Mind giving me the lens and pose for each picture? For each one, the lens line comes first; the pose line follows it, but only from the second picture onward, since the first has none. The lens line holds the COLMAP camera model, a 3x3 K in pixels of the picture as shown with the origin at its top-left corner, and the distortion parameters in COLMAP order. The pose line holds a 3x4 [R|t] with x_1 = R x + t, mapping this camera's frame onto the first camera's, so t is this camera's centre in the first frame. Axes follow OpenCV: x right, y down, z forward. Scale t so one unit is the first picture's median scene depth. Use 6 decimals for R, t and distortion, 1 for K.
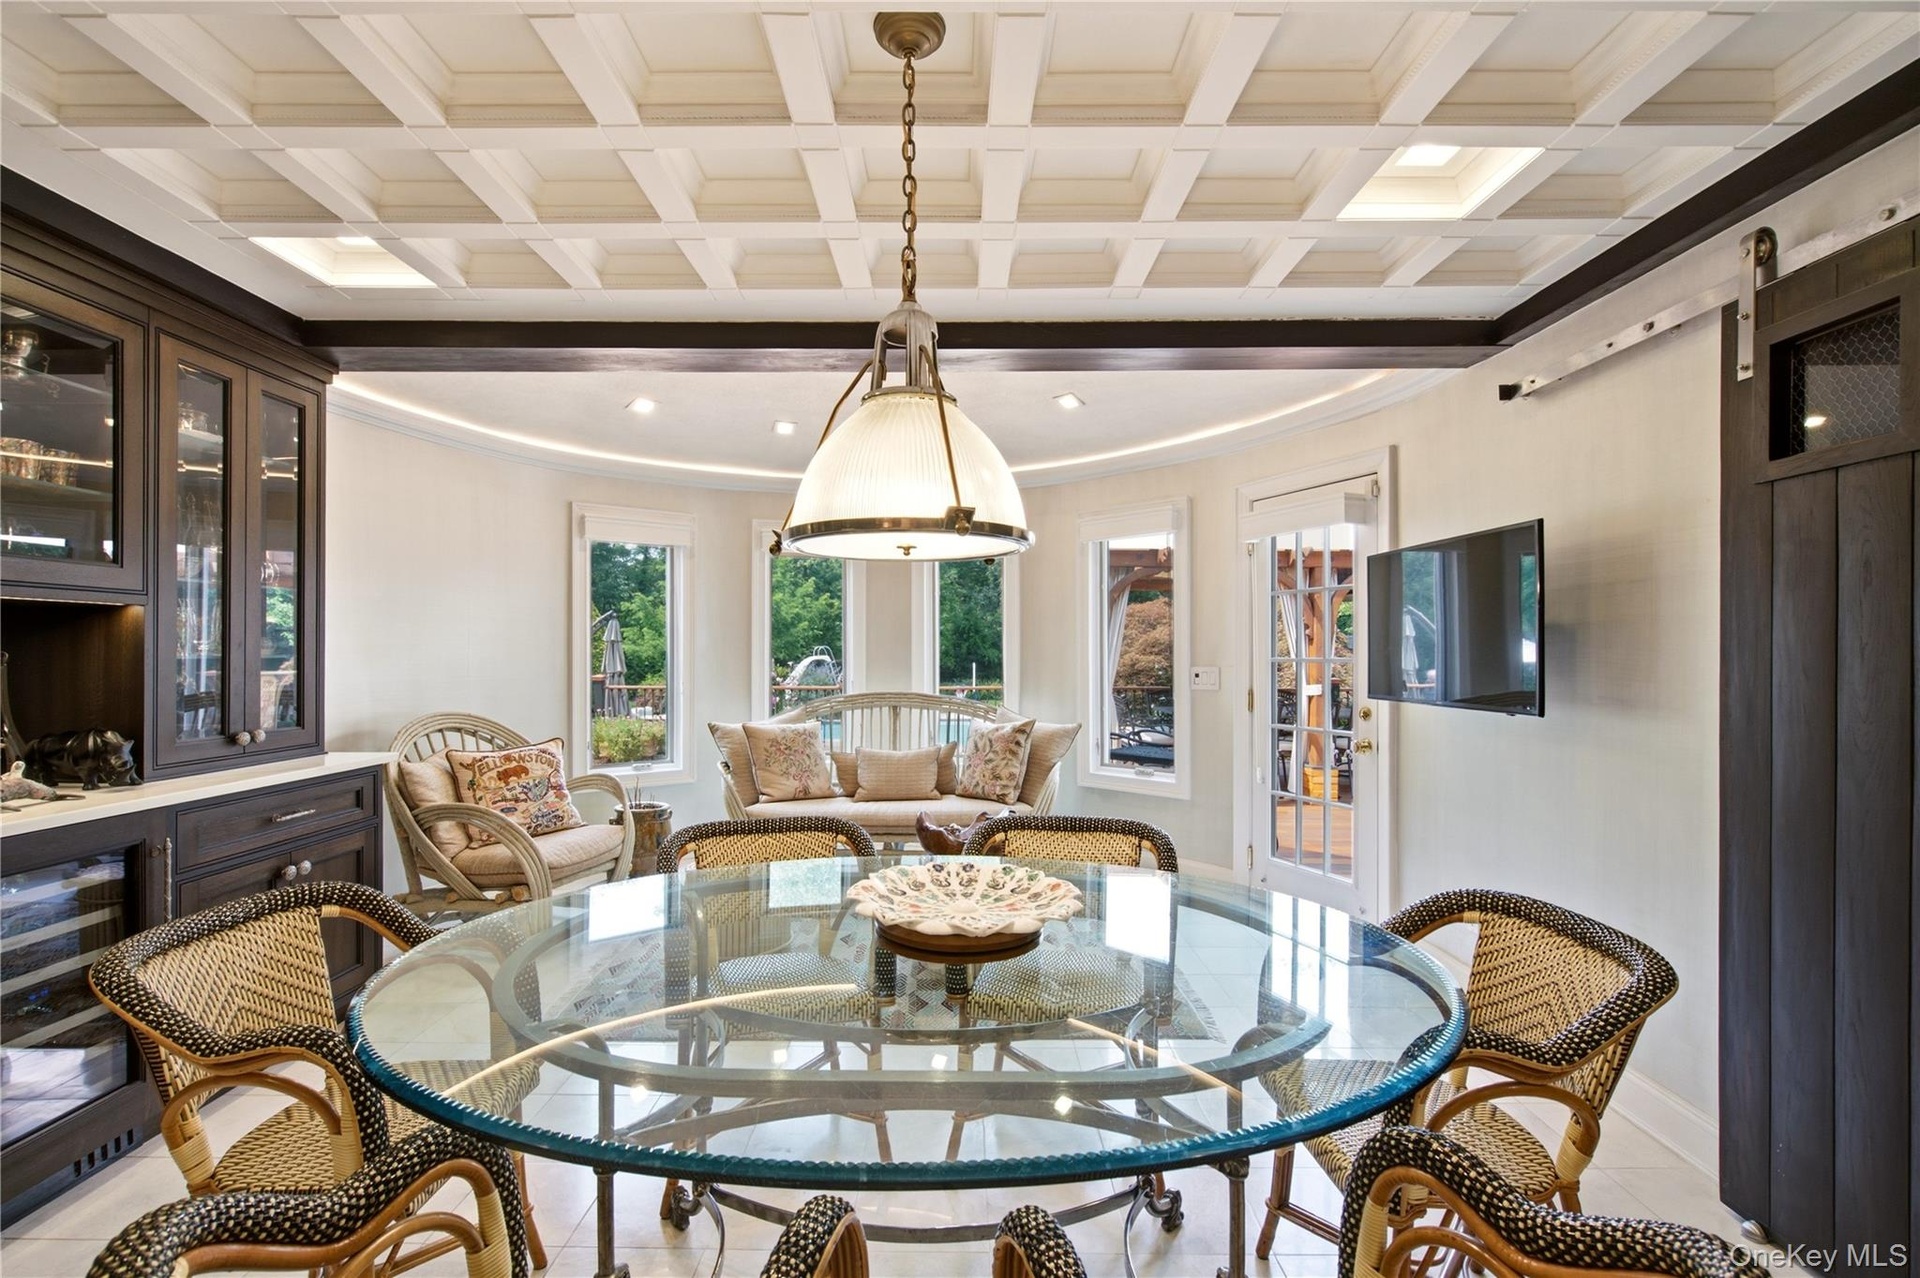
lens RADIAL K [[879.5, 0, 955.1], [0, 879.5, 645.1], [0, 0, 1]] dist [-0.001280, -0.000304]
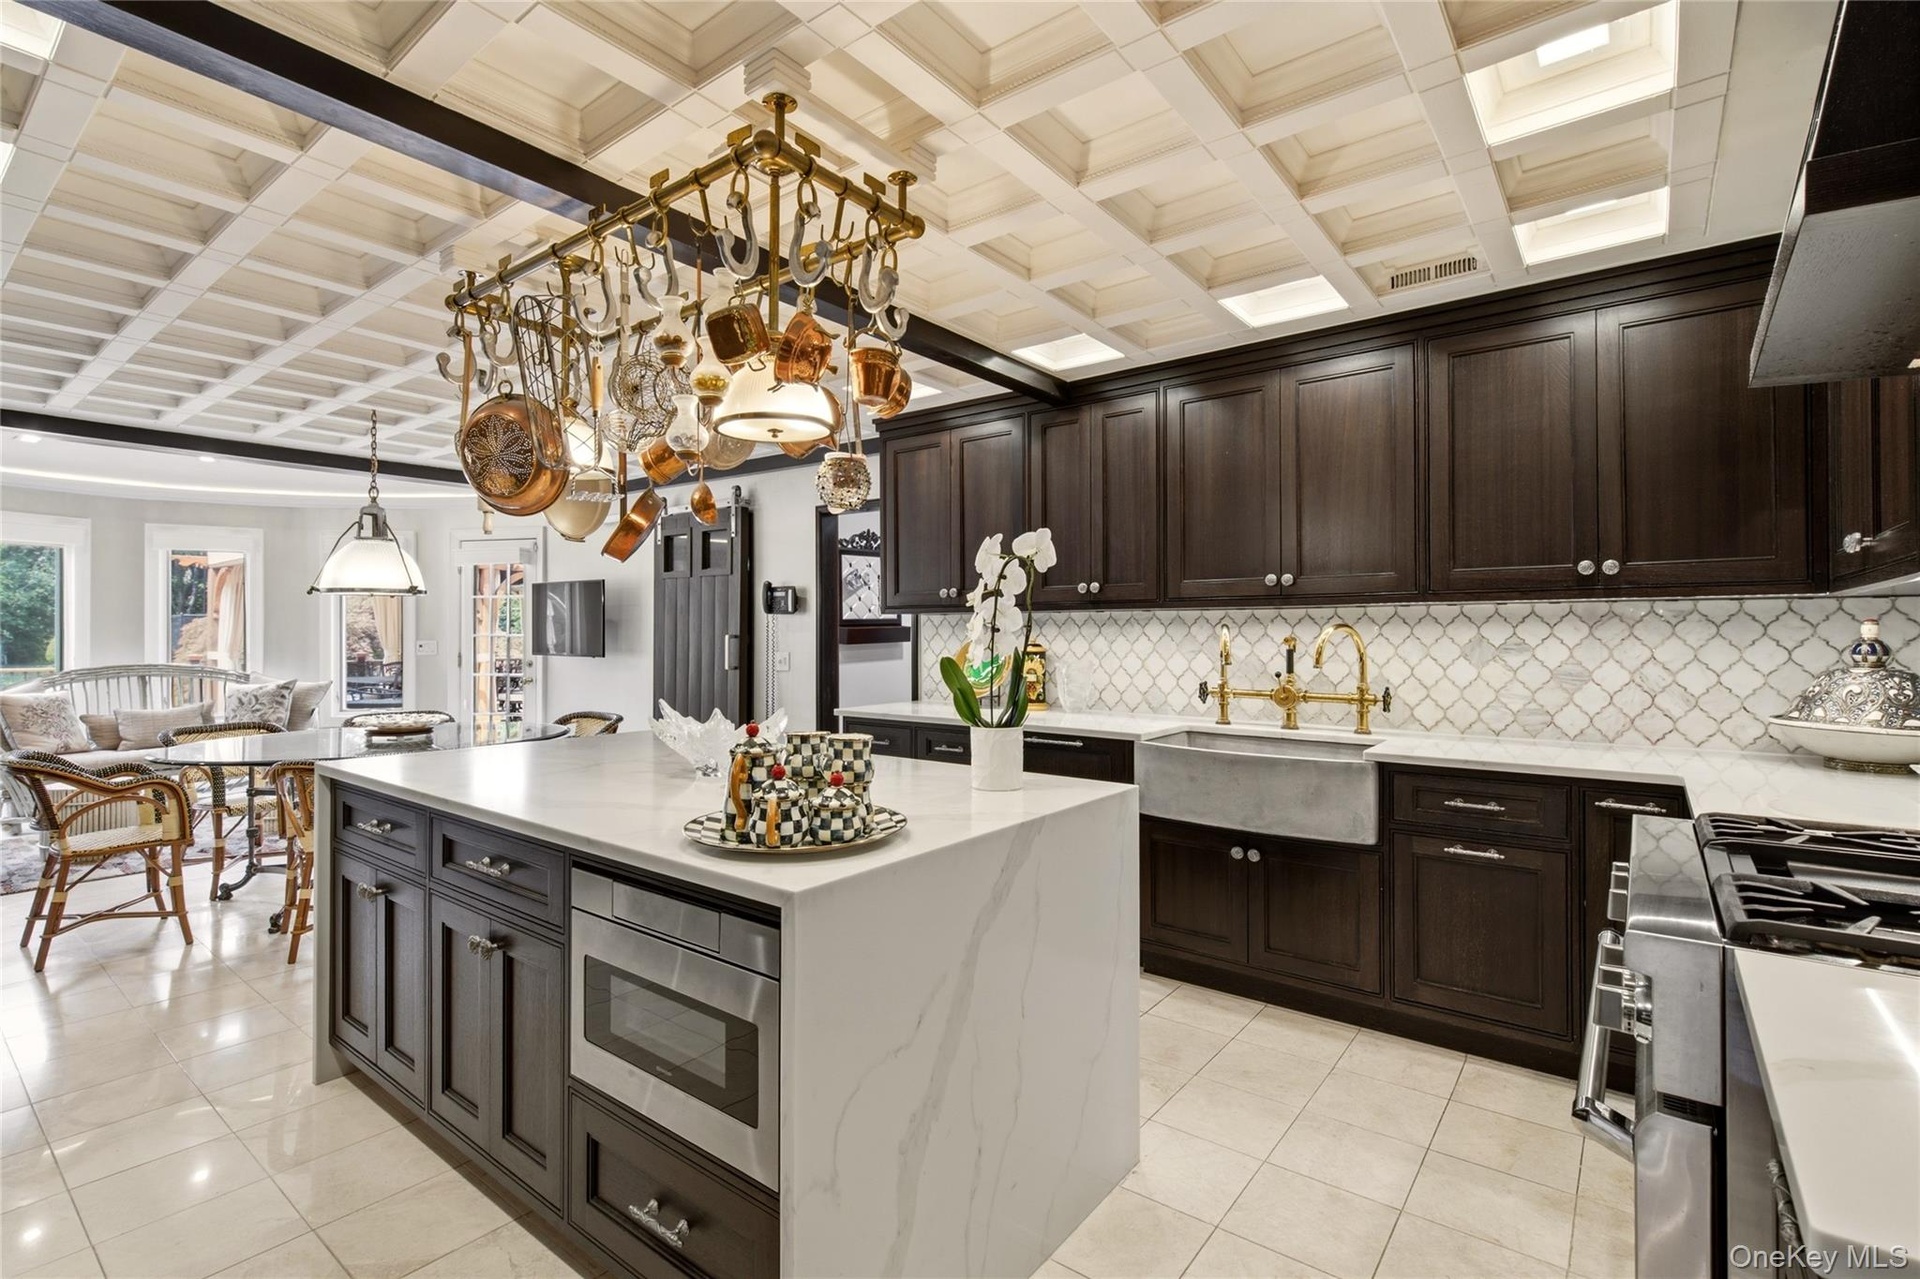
lens RADIAL K [[879.5, 0, 955.1], [0, 879.5, 645.6], [0, 0, 1]] dist [-0.001280, -0.000304]
pose [[0.614969, -0.014385, 0.788420, -0.376655], [-0.007631, 0.999678, 0.024191, -0.012573], [-0.788514, -0.020893, 0.614662, -0.722327]]
